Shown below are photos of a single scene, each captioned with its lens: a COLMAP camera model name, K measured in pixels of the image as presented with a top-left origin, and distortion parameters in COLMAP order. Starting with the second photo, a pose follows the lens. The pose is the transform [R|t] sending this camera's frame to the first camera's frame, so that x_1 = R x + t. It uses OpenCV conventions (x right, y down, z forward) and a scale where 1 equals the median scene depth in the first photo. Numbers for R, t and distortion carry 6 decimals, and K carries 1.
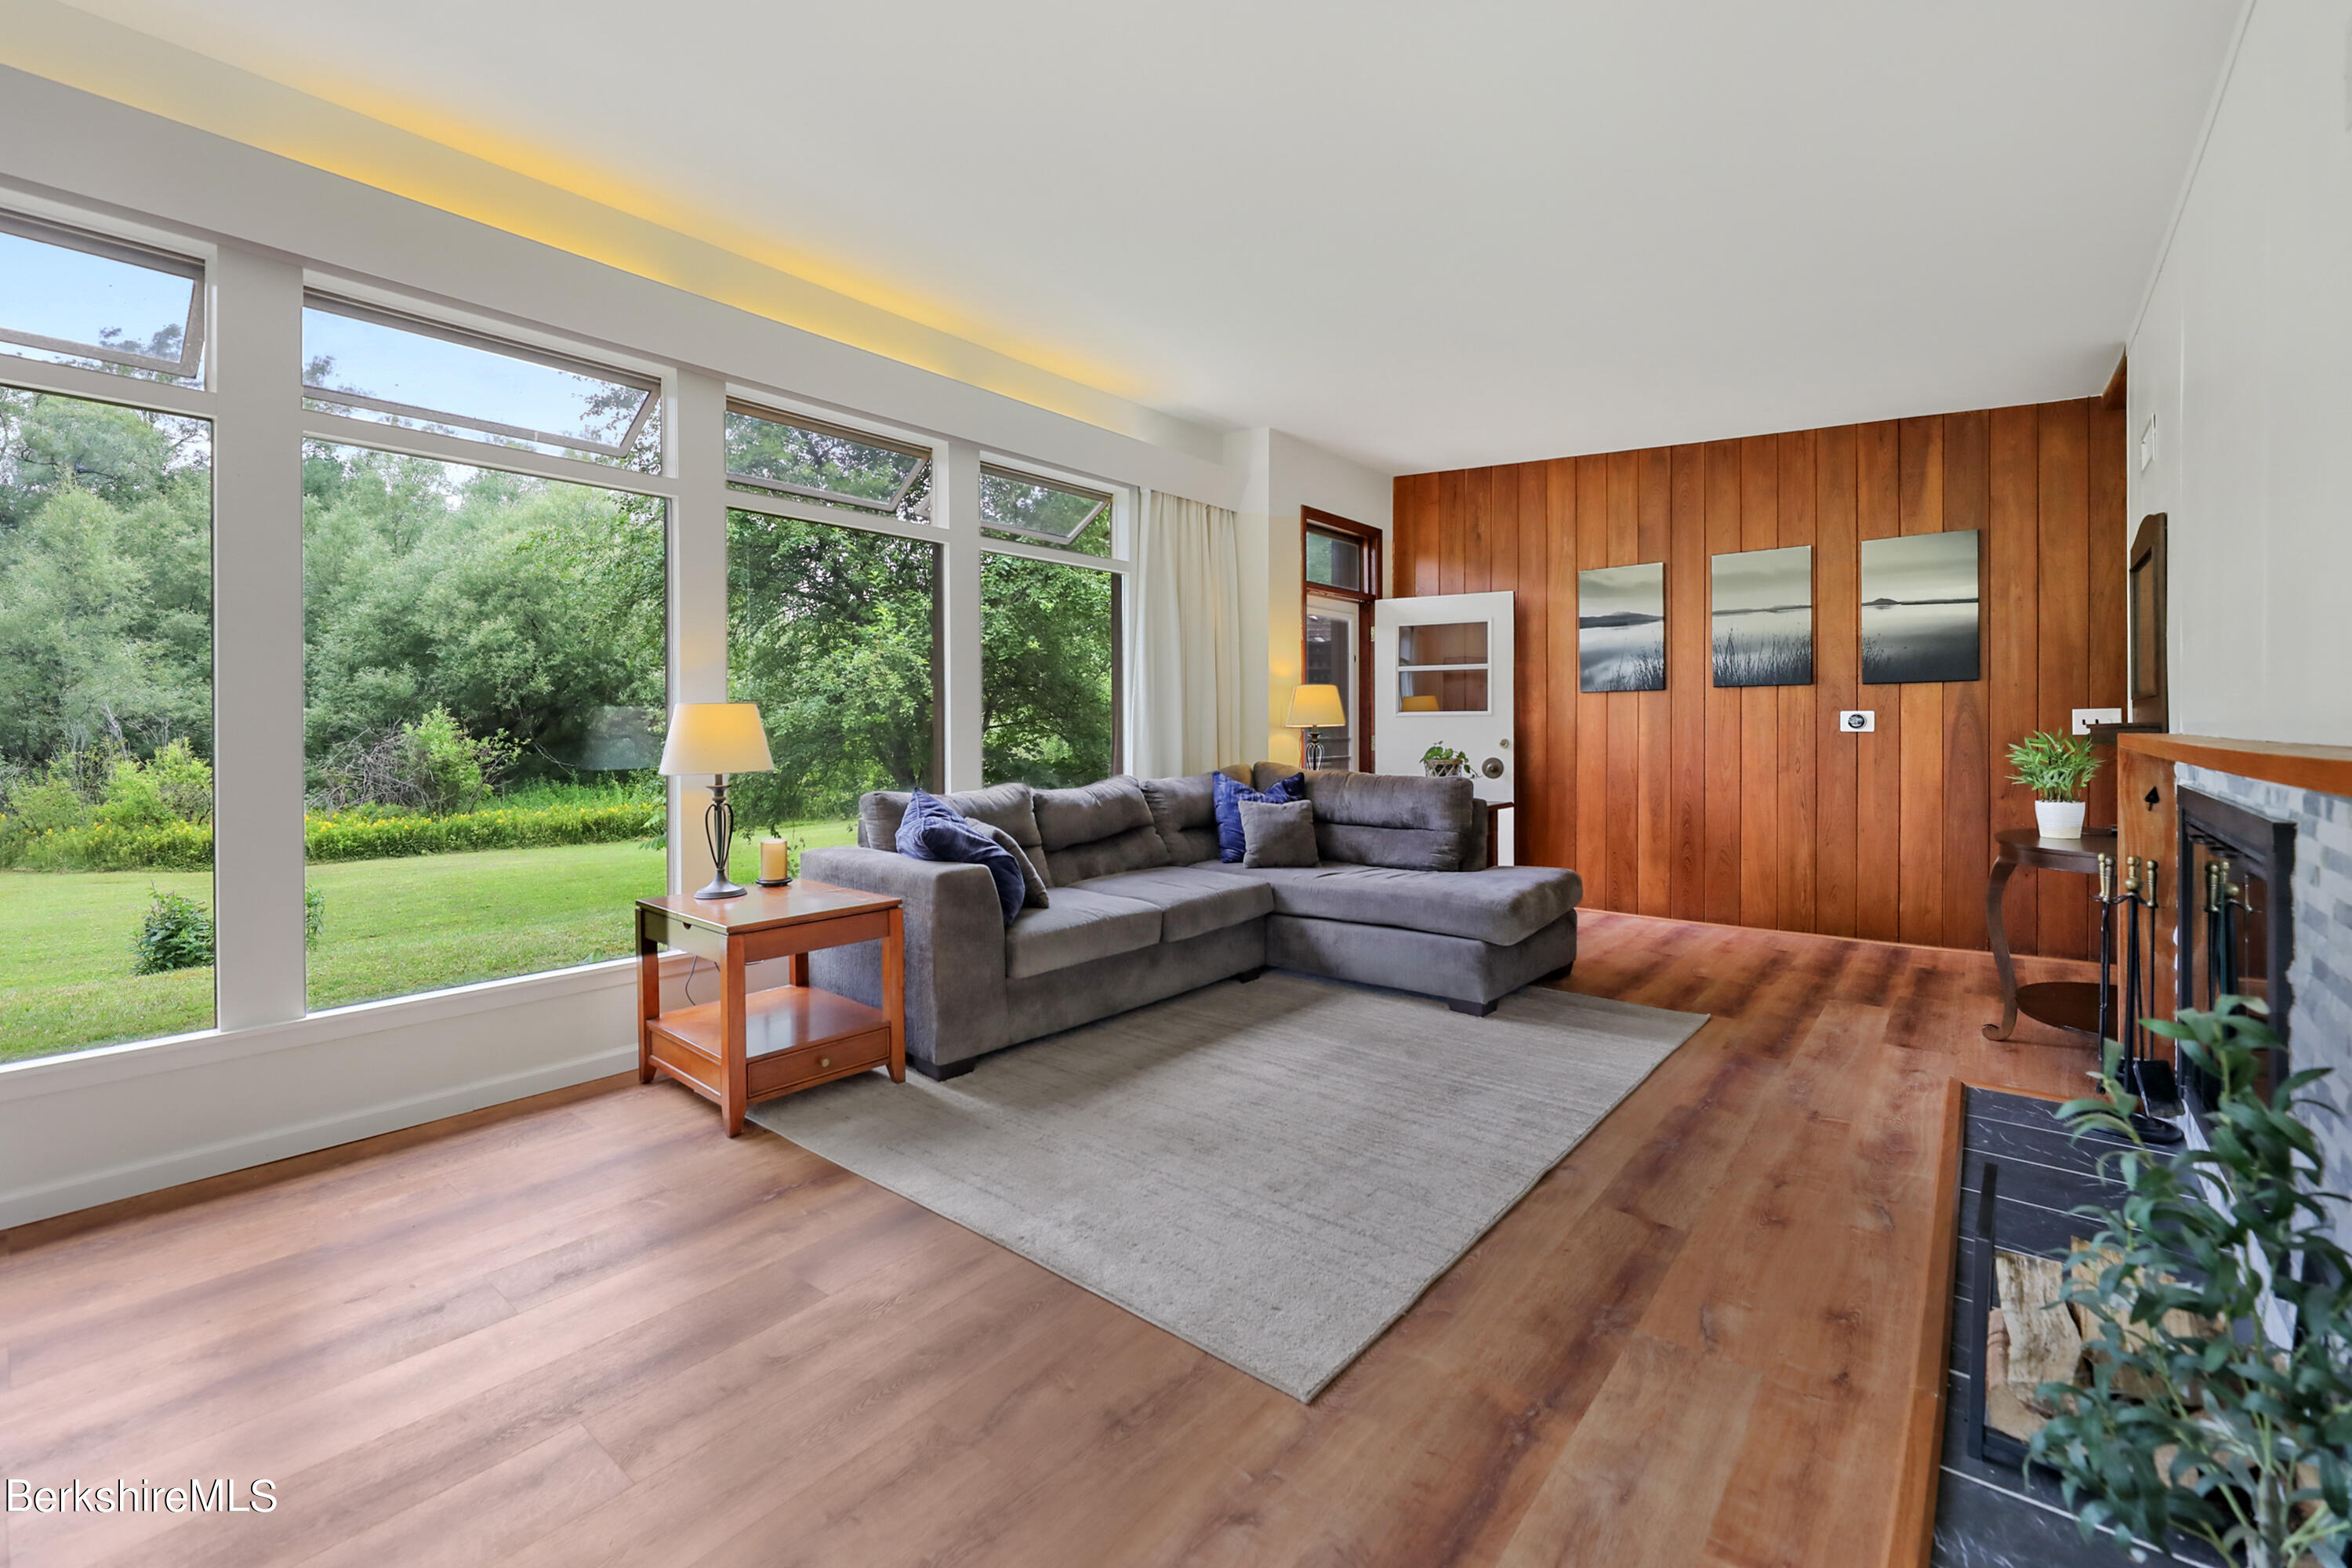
lens RADIAL K [[978.1, 0, 1129.5], [0, 978.1, 739.4], [0, 0, 1]] dist [-0.001789, -0.002071]
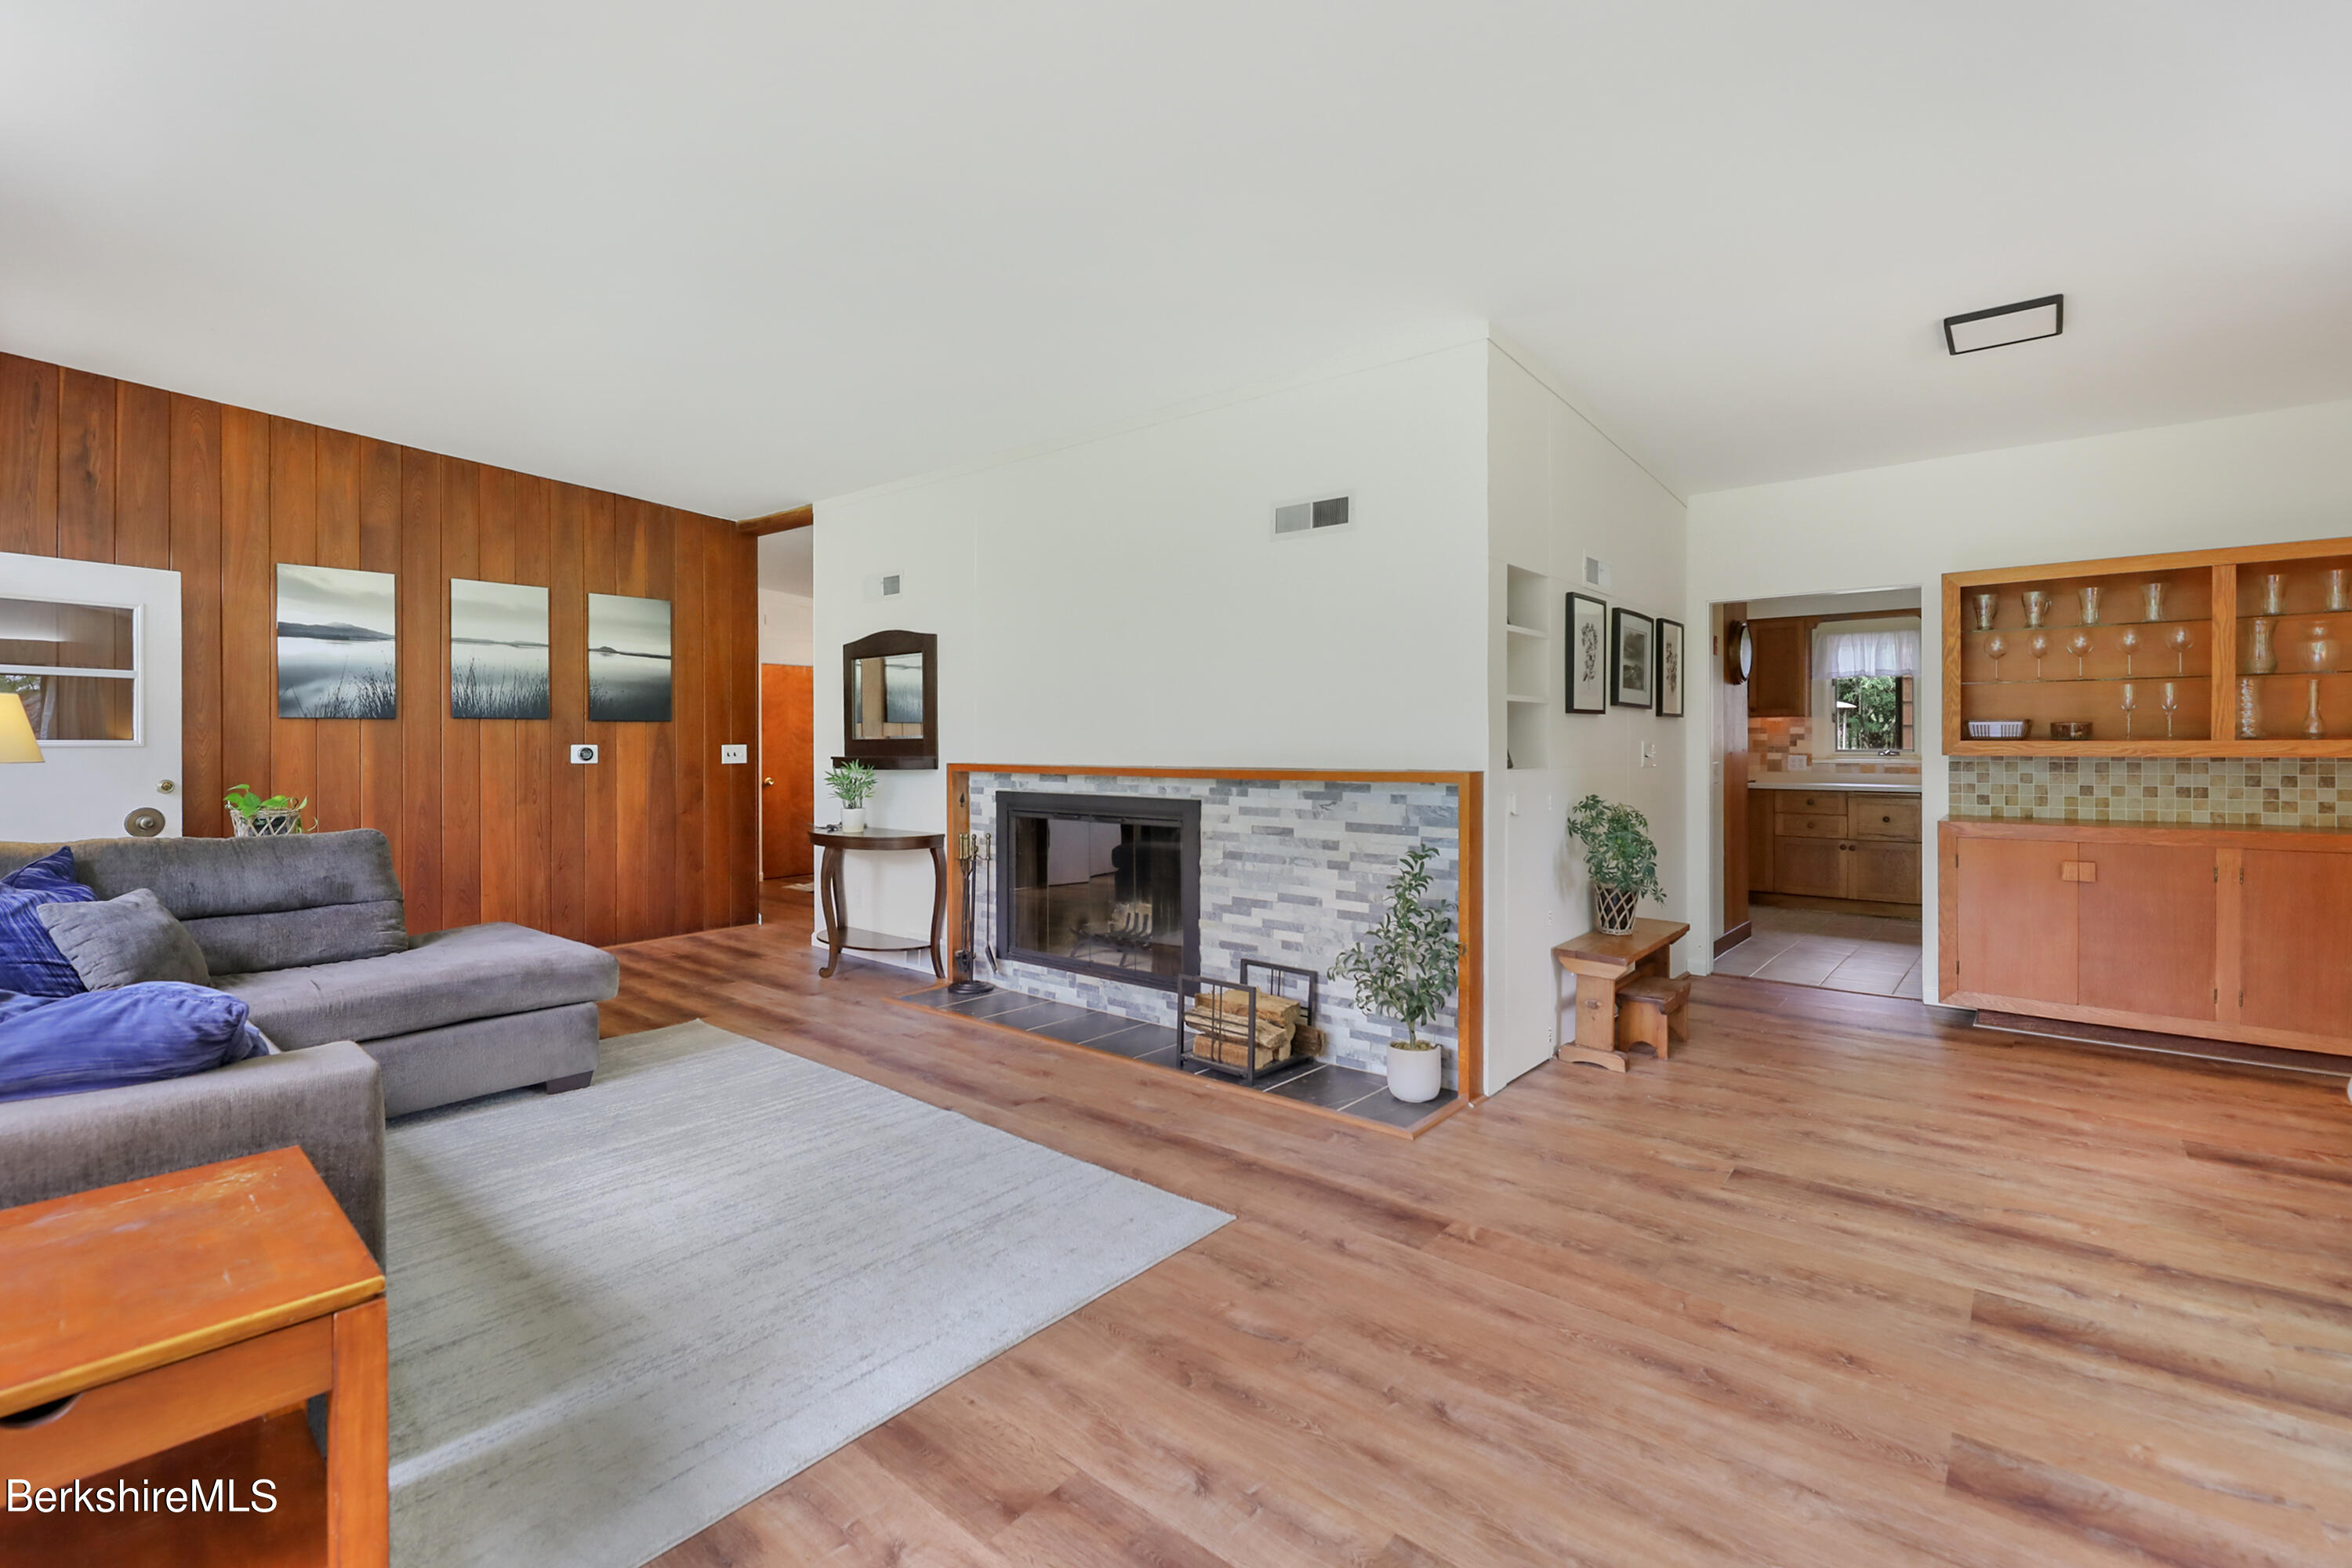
lens RADIAL K [[1069.9, 0, 1145.4], [0, 1069.9, 748.9], [0, 0, 1]] dist [-0.009677, 0.000135]
pose [[-0.013417, 0.001322, 0.999909, -0.474787], [0.017505, 0.999846, -0.001087, -0.011924], [-0.999757, 0.017489, -0.013438, 0.377019]]
